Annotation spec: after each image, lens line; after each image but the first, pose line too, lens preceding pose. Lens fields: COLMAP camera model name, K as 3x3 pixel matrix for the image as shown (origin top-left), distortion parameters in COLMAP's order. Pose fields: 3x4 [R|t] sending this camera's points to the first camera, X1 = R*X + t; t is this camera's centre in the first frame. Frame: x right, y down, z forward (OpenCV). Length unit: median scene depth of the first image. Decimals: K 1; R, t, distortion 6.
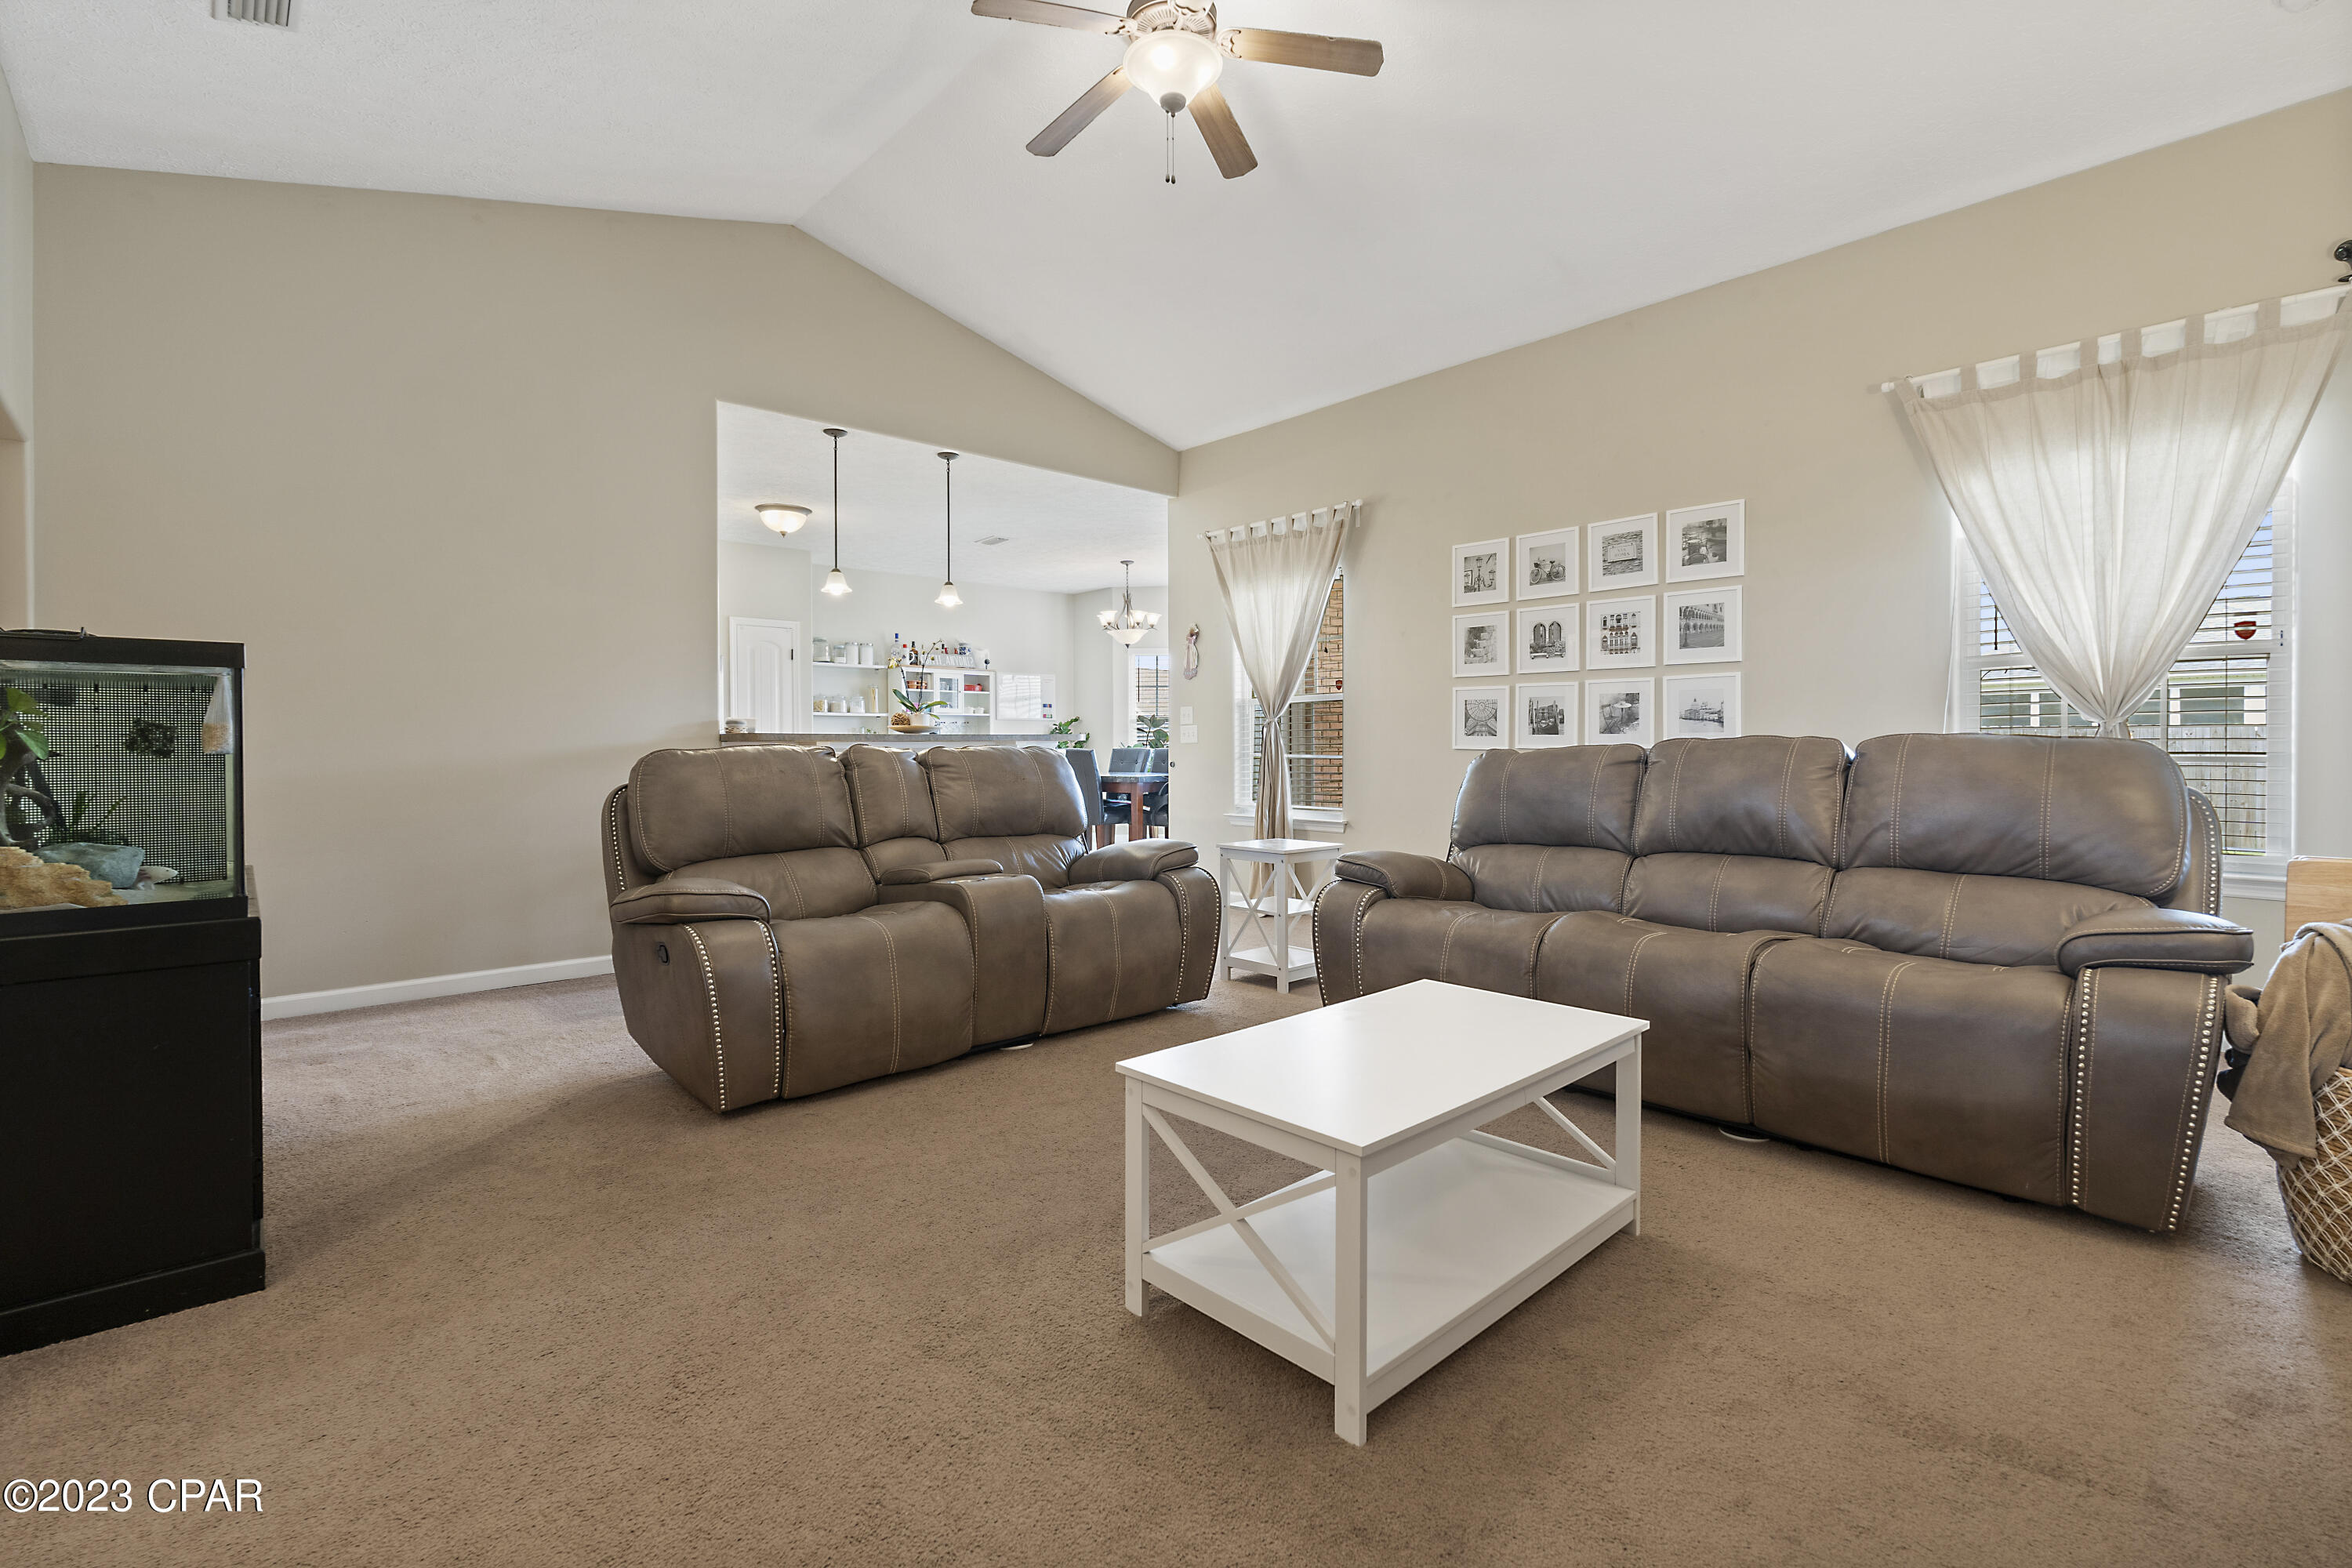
lens RADIAL K [[1057.4, 0, 1145.1], [0, 1057.4, 752.4], [0, 0, 1]] dist [-0.004455, -0.000862]
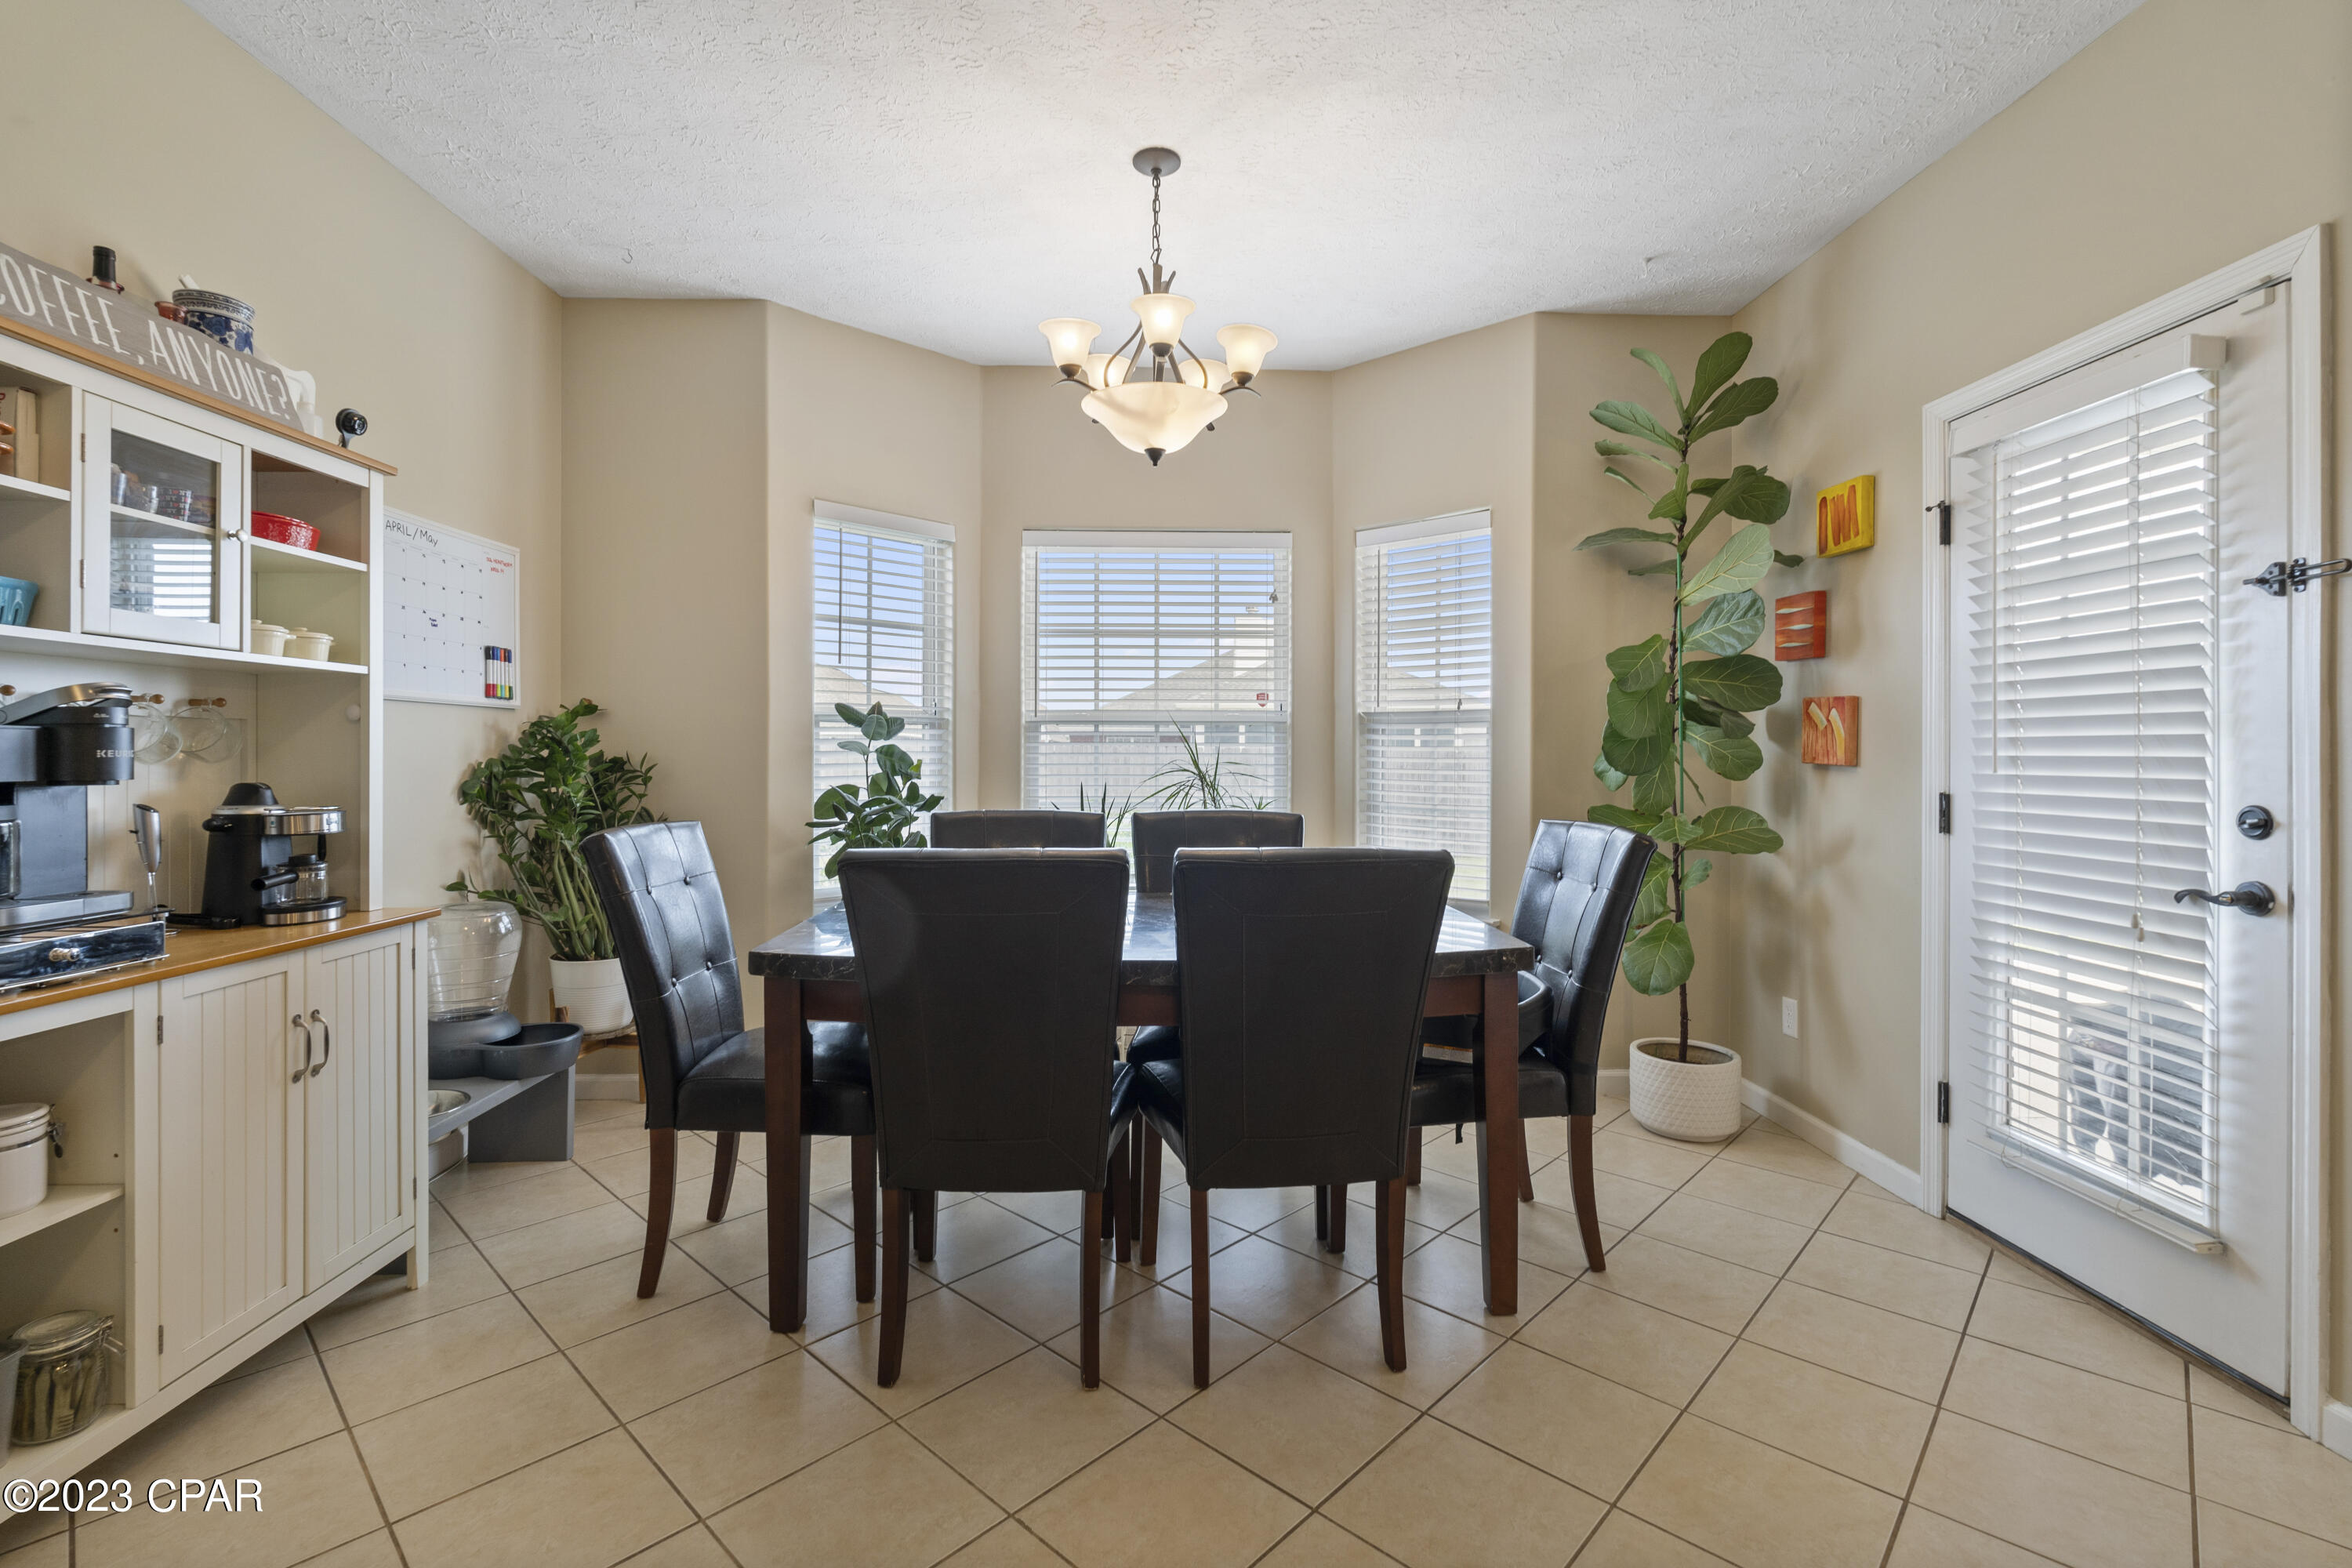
lens RADIAL K [[1057.4, 0, 1195.3], [0, 1057.4, 753.3], [0, 0, 1]] dist [-0.004455, -0.000862]
pose [[0.626702, 0.007698, 0.779221, -0.863796], [0.000476, 0.999947, -0.010261, -0.067307], [-0.779258, 0.006802, 0.626666, 3.041686]]
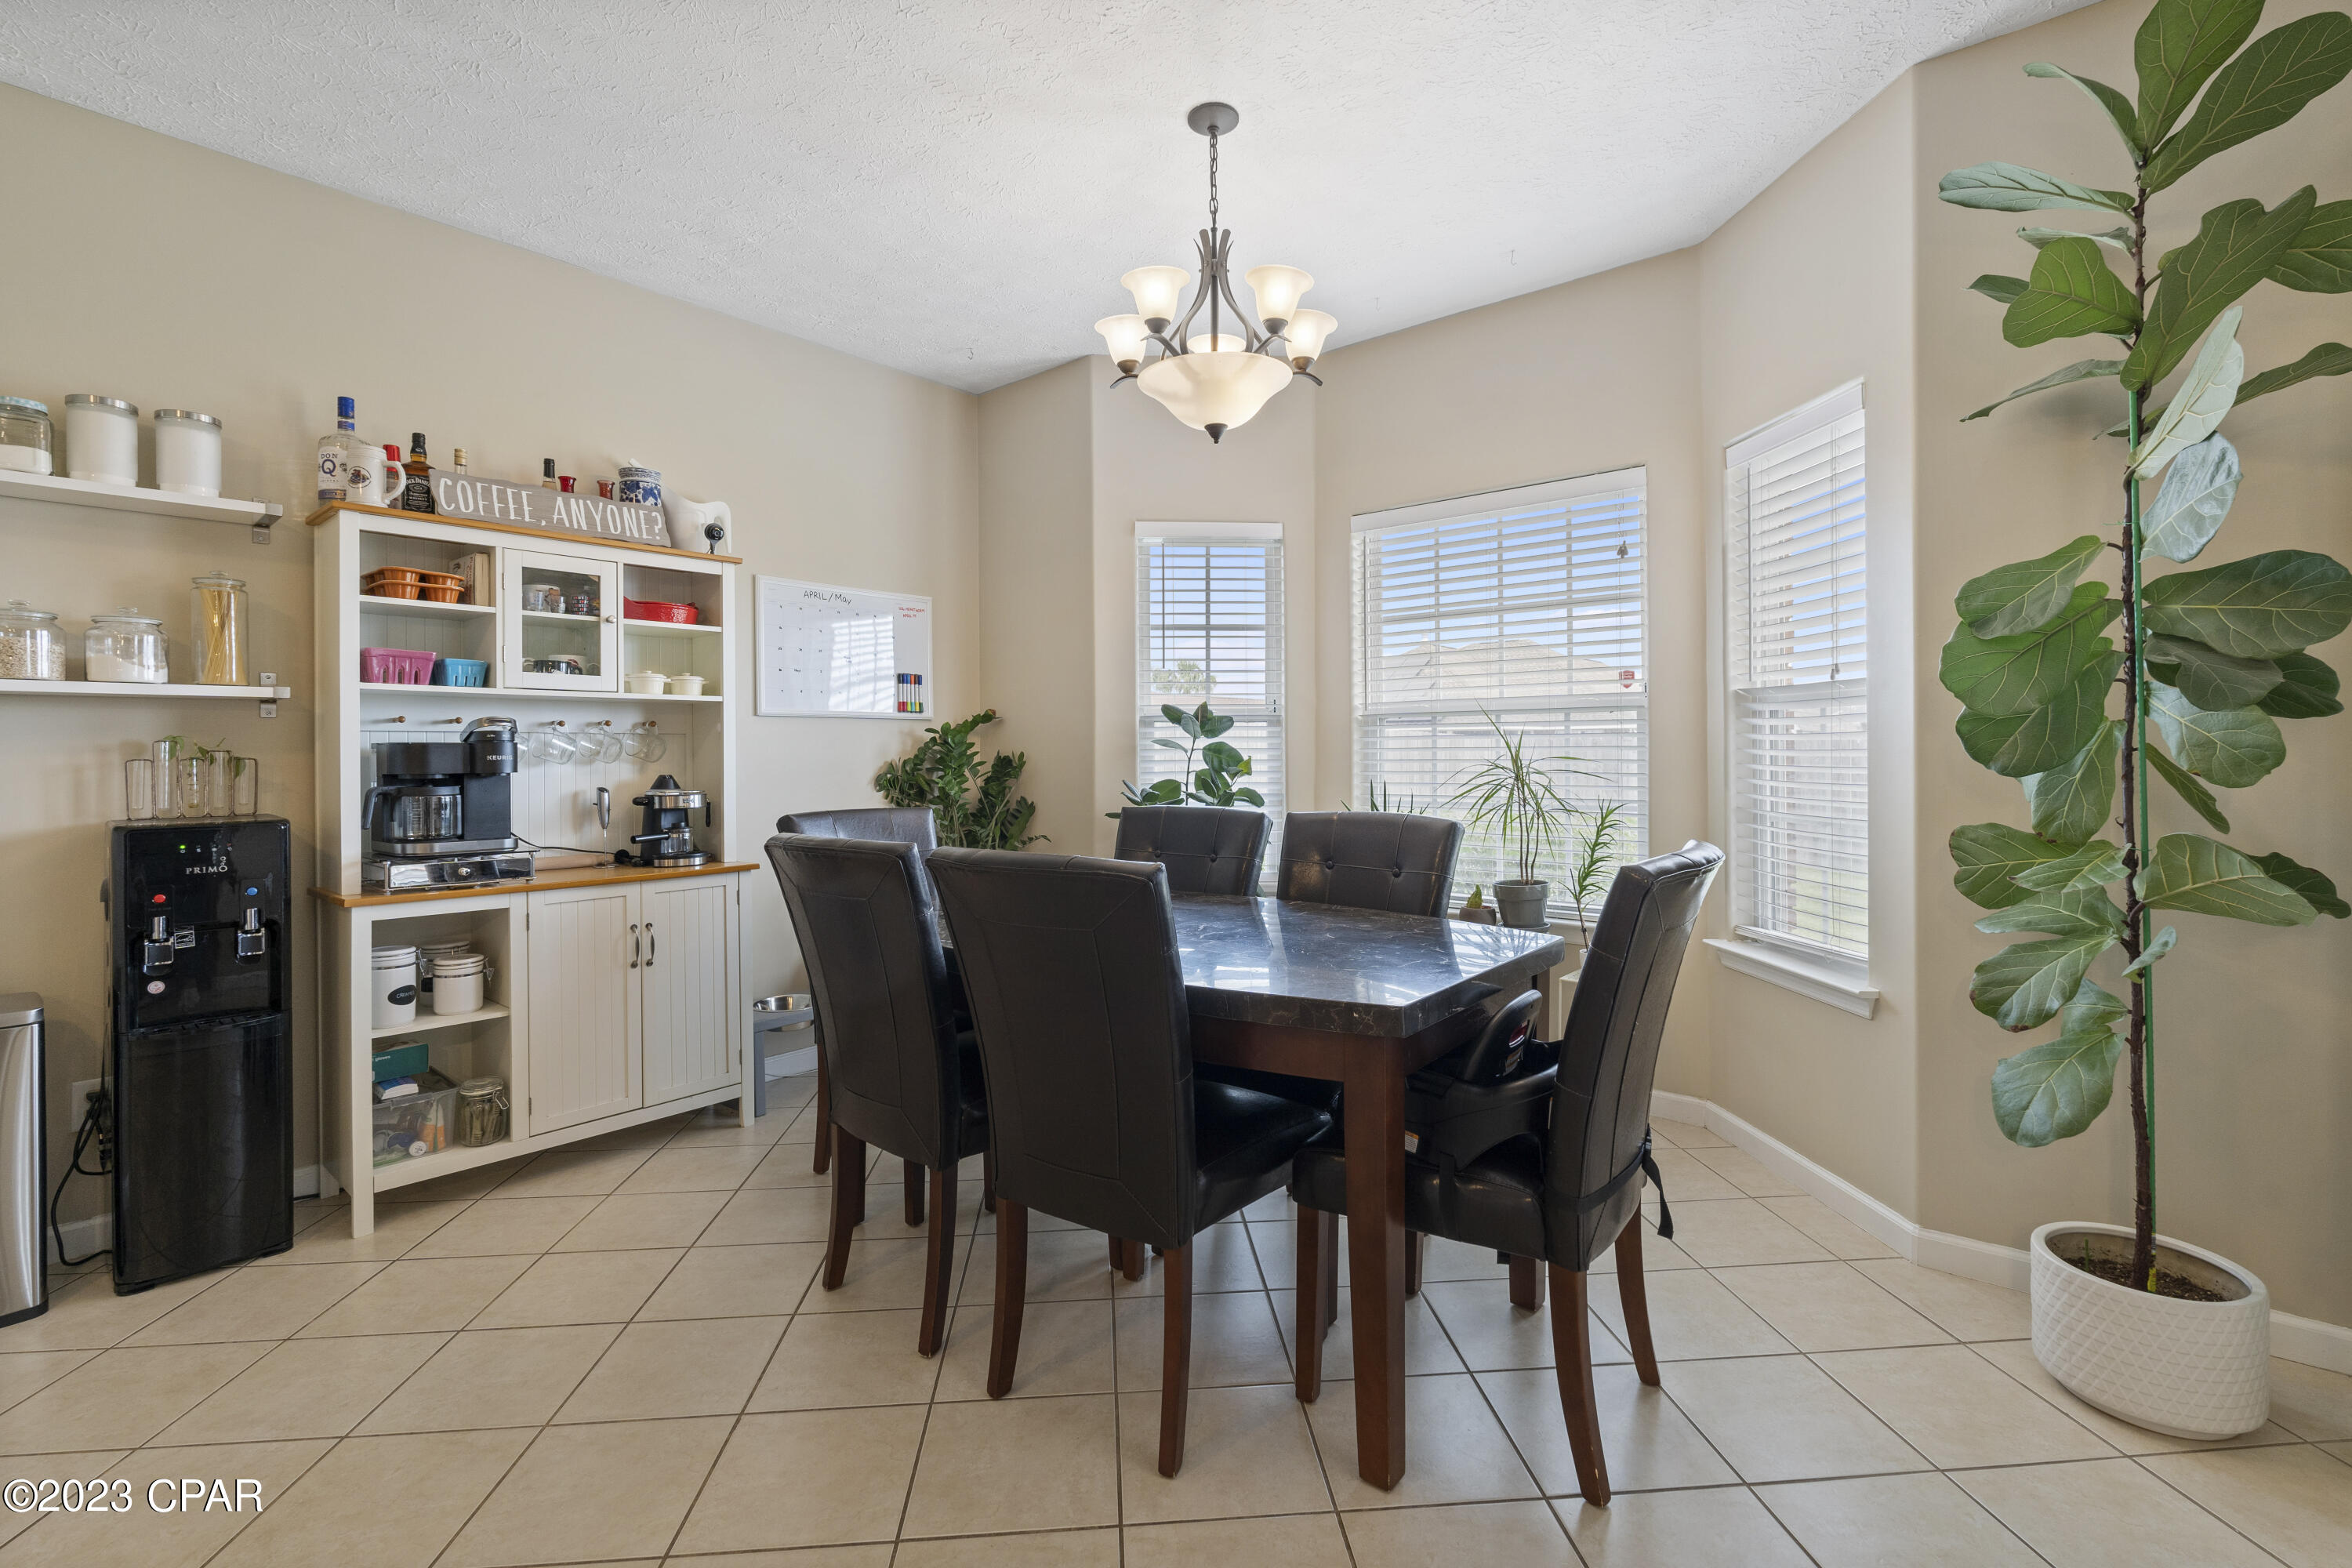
lens RADIAL K [[1057.4, 0, 1181.9], [0, 1057.4, 752.0], [0, 0, 1]] dist [-0.004455, -0.000862]
pose [[0.988337, -0.002737, 0.152257, -0.244917], [0.004047, 0.999957, -0.008295, -0.067546], [-0.152228, 0.008815, 0.988306, 2.756819]]
